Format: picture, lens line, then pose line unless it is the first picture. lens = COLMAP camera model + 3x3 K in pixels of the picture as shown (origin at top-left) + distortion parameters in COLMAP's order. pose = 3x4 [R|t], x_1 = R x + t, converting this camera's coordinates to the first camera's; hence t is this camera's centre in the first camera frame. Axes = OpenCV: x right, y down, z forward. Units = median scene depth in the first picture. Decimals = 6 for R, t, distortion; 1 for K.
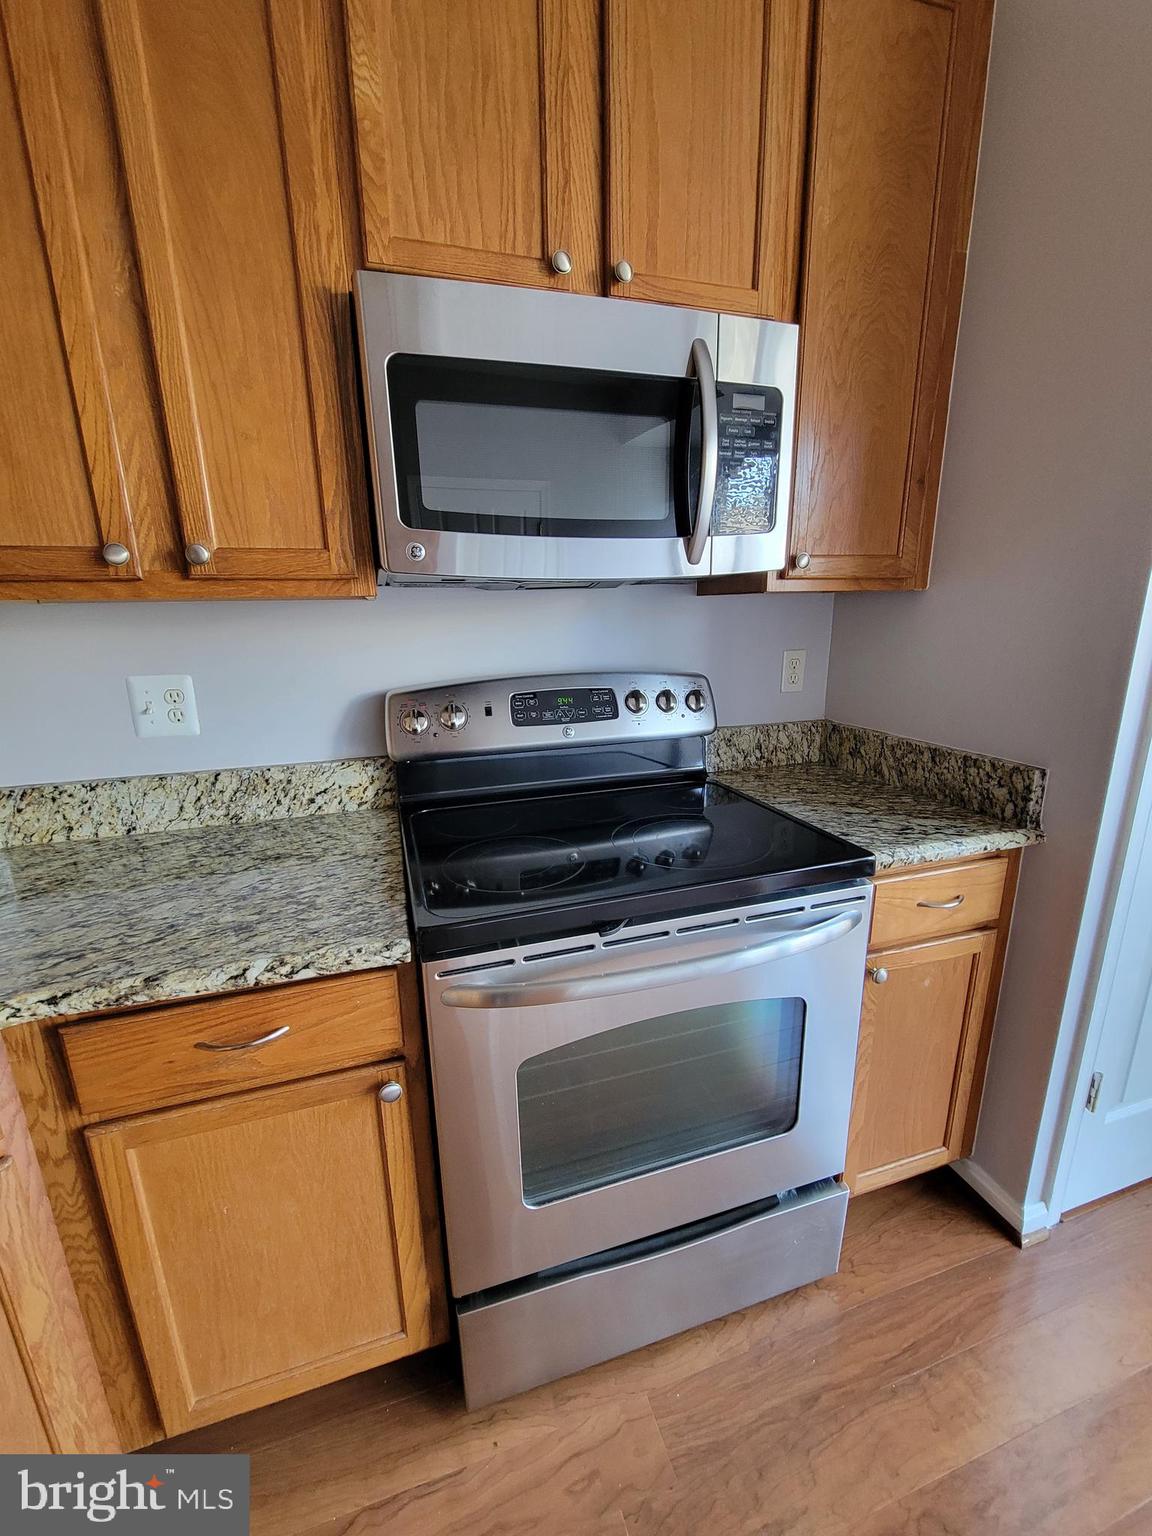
lens RADIAL K [[632.2, 0, 571.5], [0, 632.2, 766.0], [0, 0, 1]] dist [0.001932, -0.002516]
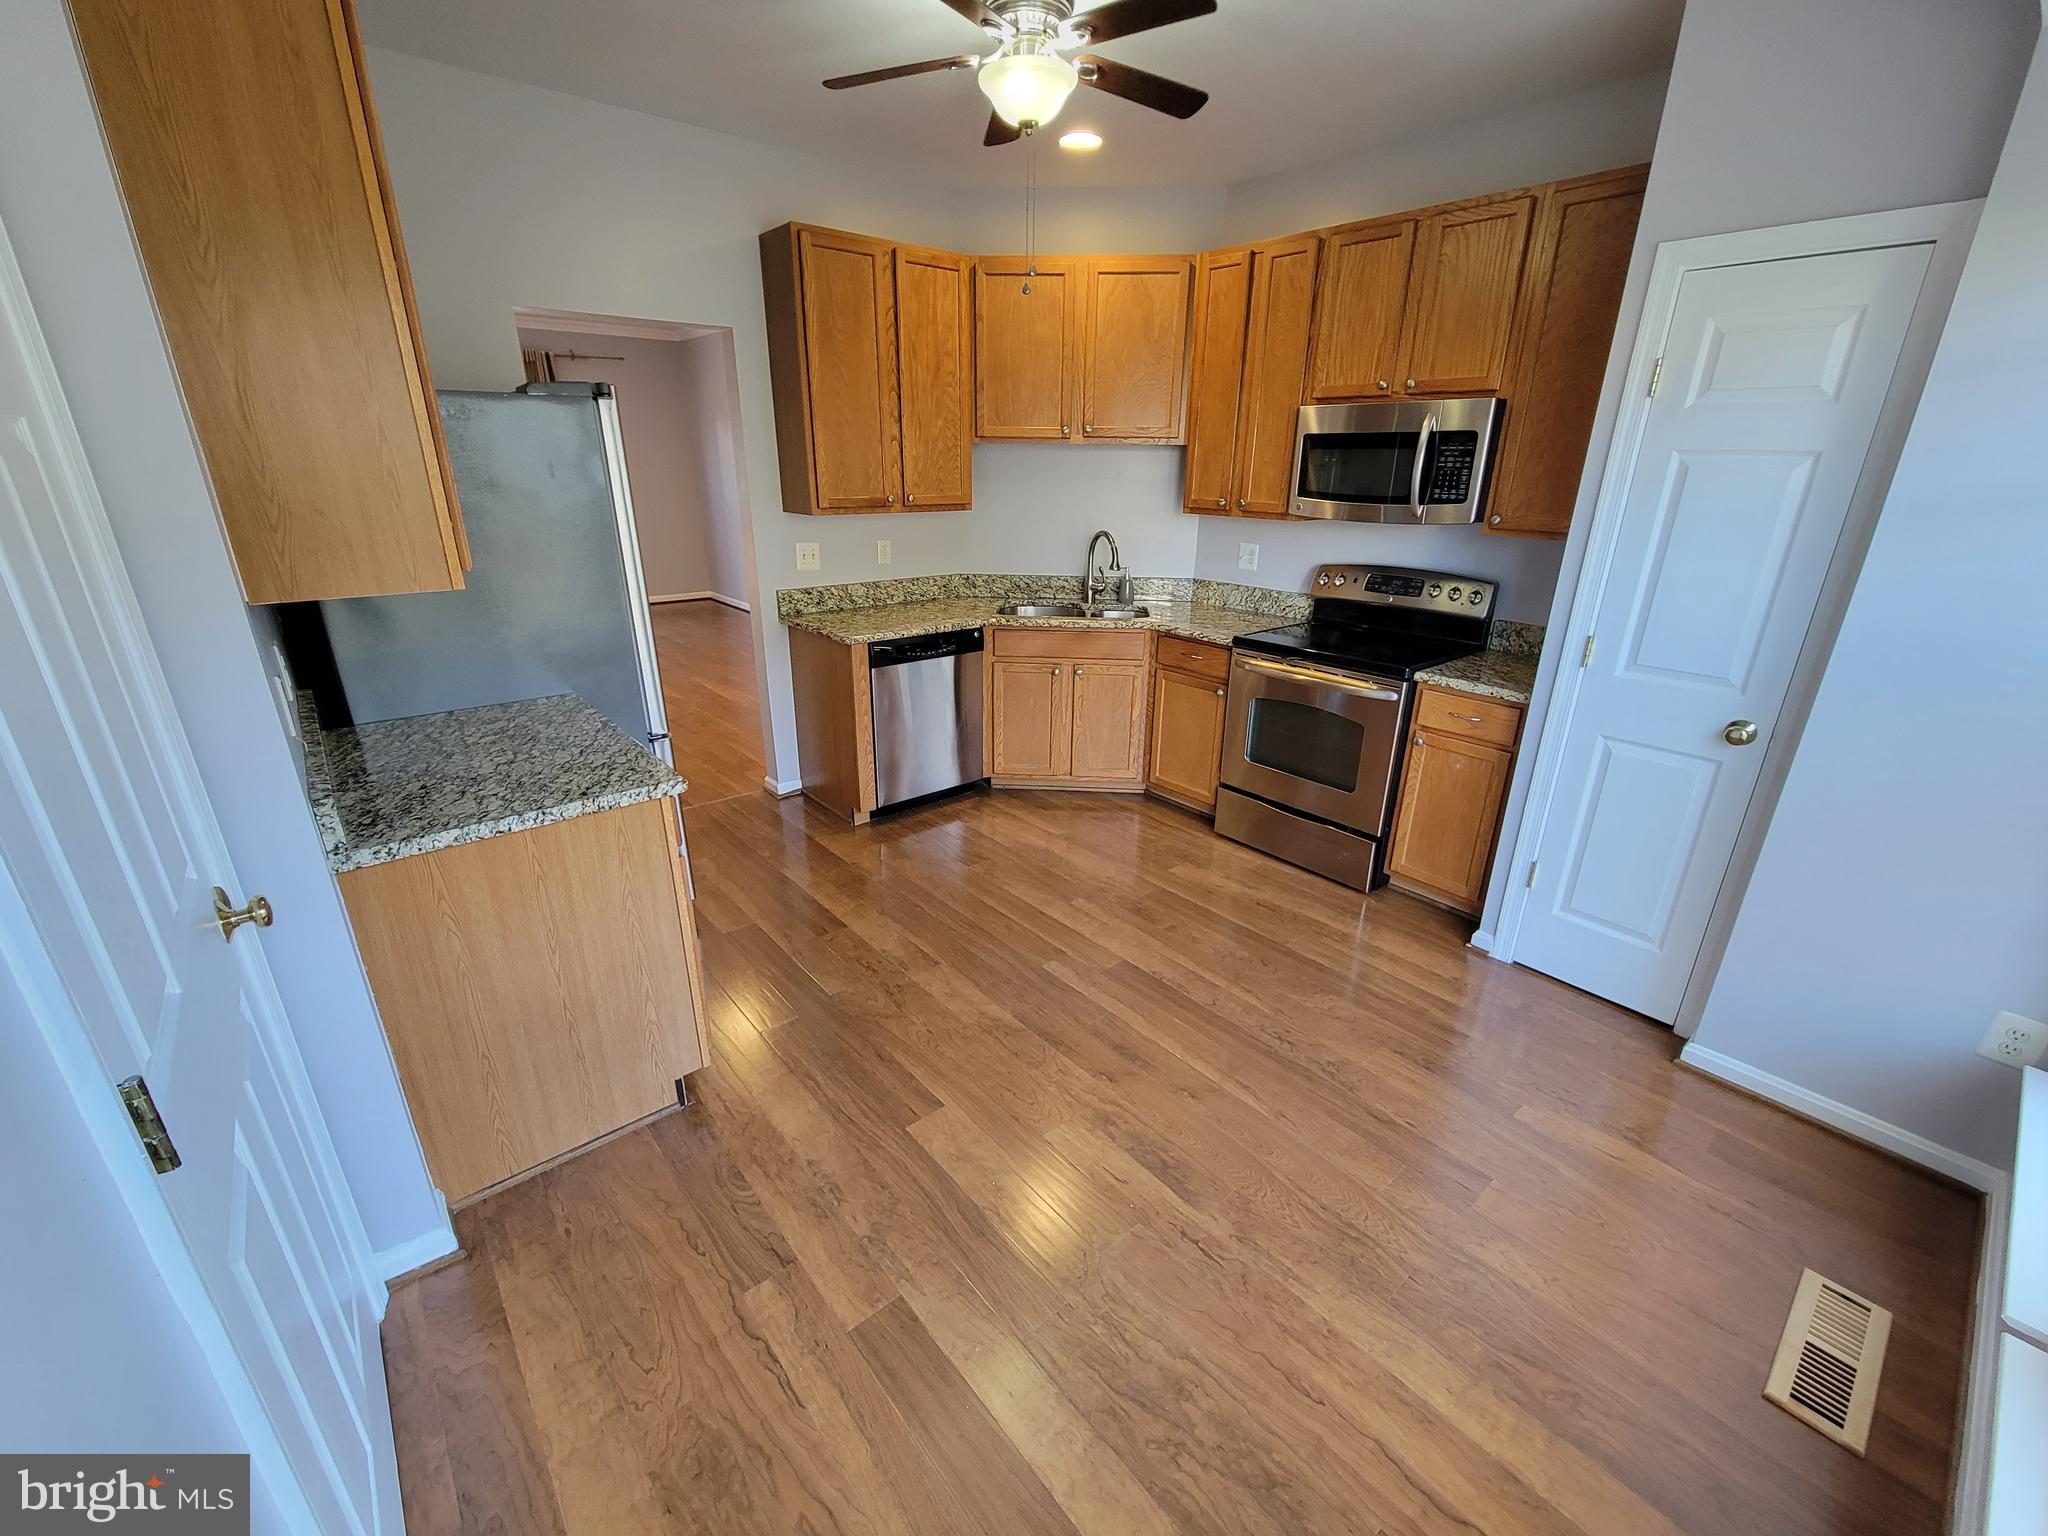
lens RADIAL K [[842.9, 0, 1039.0], [0, 842.9, 766.2], [0, 0, 1]] dist [0.001932, -0.002516]
pose [[0.394447, 0.338660, -0.854237, 2.107537], [-0.242312, 0.935042, 0.258806, 0.013817], [0.886395, 0.104906, 0.450886, -1.099413]]
